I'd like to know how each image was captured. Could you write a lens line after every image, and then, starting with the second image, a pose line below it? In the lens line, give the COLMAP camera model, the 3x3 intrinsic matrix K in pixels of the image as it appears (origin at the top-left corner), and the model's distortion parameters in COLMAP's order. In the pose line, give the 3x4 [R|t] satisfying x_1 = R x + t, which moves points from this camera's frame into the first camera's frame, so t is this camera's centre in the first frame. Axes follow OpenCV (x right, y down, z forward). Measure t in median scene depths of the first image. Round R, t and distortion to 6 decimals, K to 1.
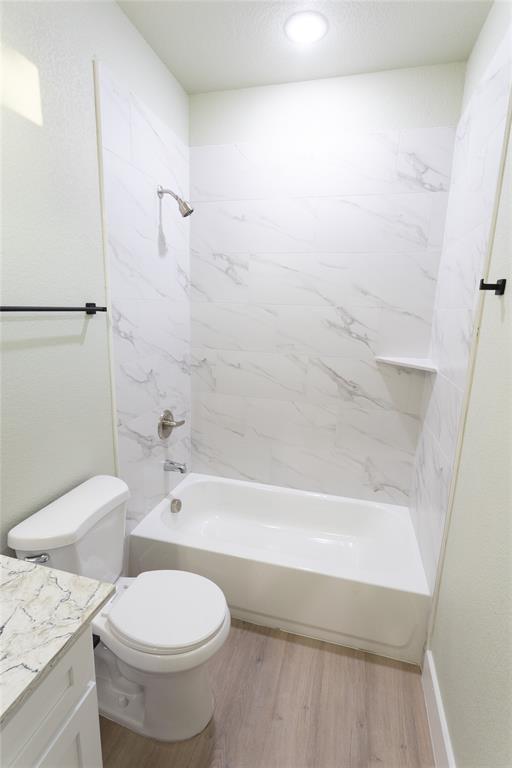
lens RADIAL K [[352.8, 0, 256.0], [0, 352.8, 384.0], [0, 0, 1]] dist [-0.003843, 0.000025]
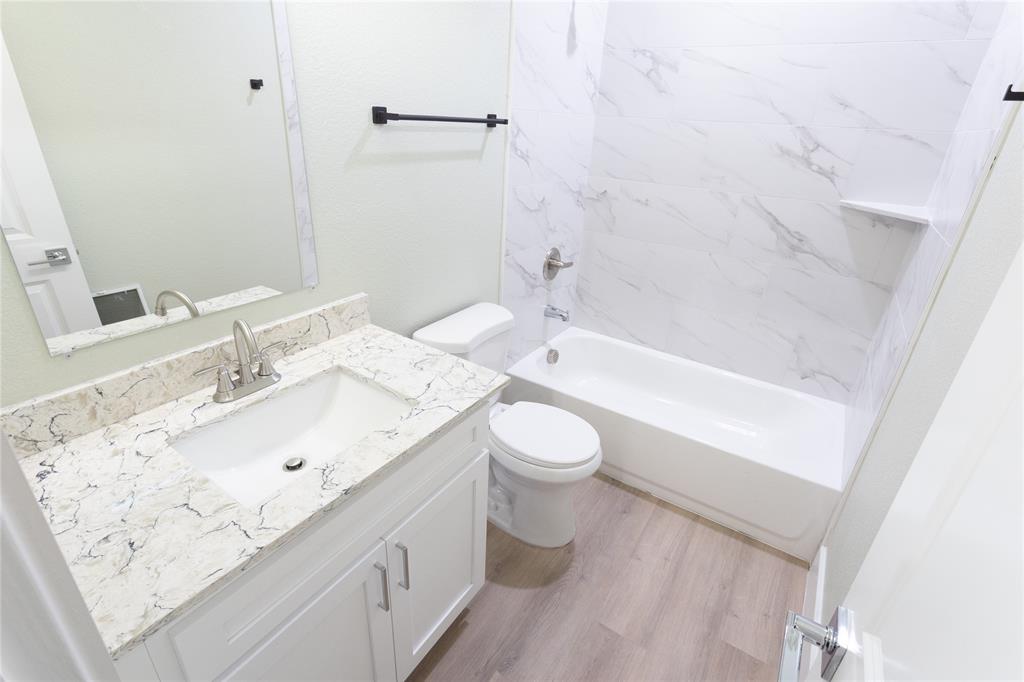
lens RADIAL K [[463.8, 0, 515.1], [0, 463.8, 331.9], [0, 0, 1]] dist [0.000289, 0.000345]
pose [[0.949325, 0.144647, -0.279034, 0.005897], [-0.085490, 0.973168, 0.213623, 0.042886], [0.302447, -0.178943, 0.936218, -0.156683]]
